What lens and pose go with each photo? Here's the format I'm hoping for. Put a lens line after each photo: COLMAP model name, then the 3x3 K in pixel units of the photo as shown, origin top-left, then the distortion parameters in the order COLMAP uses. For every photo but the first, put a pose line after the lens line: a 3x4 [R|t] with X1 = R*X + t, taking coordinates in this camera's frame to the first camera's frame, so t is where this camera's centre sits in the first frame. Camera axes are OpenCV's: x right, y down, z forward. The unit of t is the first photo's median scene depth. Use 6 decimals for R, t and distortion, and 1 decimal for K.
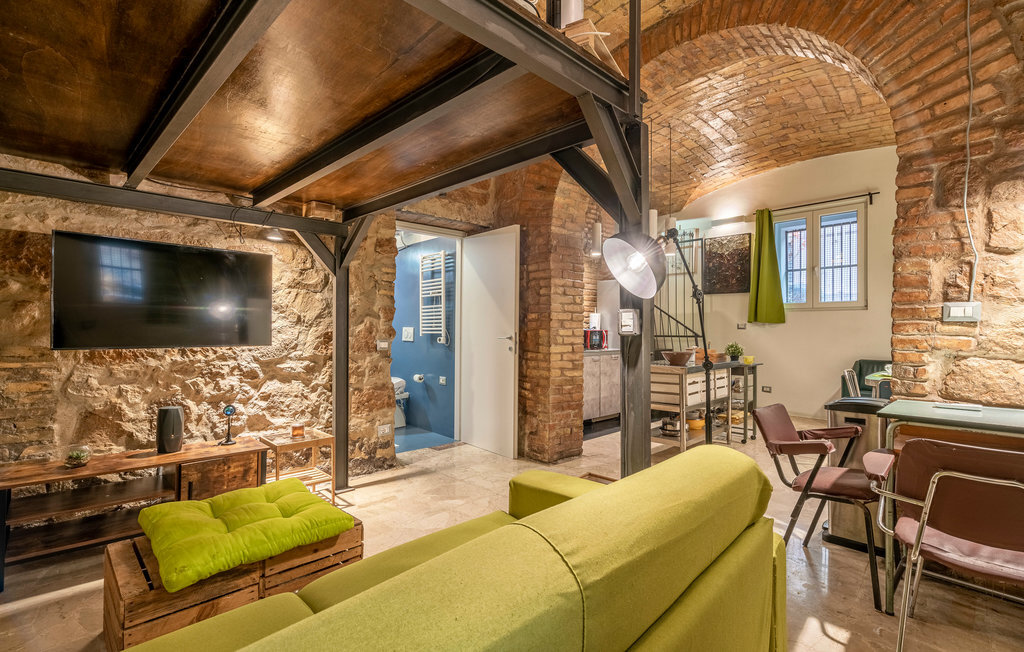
lens RADIAL K [[461.0, 0, 517.6], [0, 461.0, 320.0], [0, 0, 1]] dist [-0.014263, 0.004148]
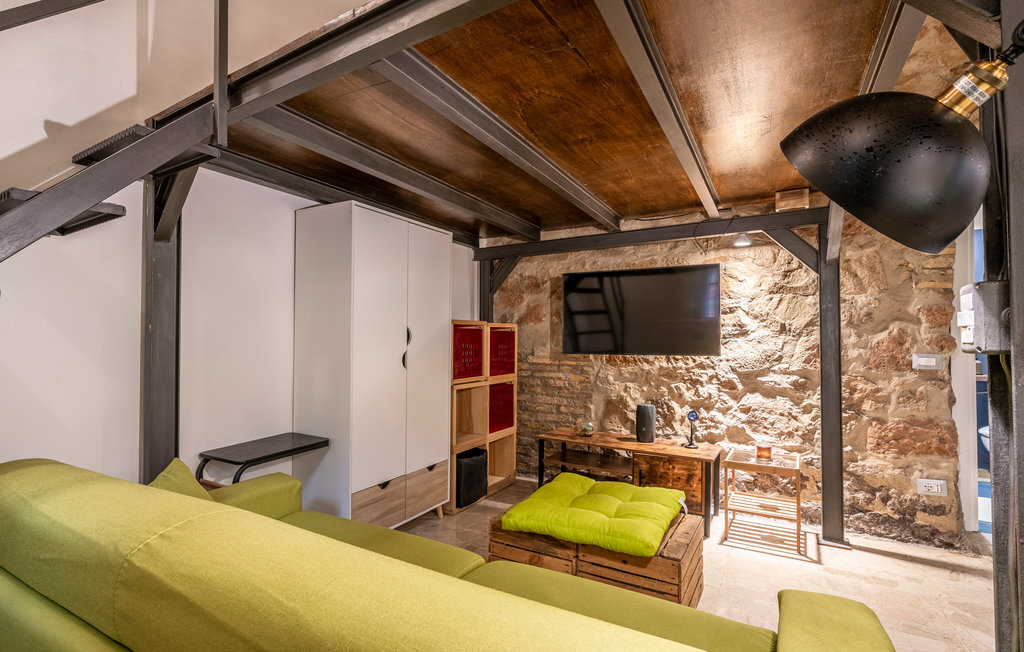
lens RADIAL K [[461.0, 0, 507.5], [0, 461.0, 325.8], [0, 0, 1]] dist [-0.014263, 0.004148]
pose [[0.257751, -0.031763, -0.965689, 0.258047], [0.021014, 0.999407, -0.027263, 0.007691], [0.965983, -0.013266, 0.258266, 0.277094]]
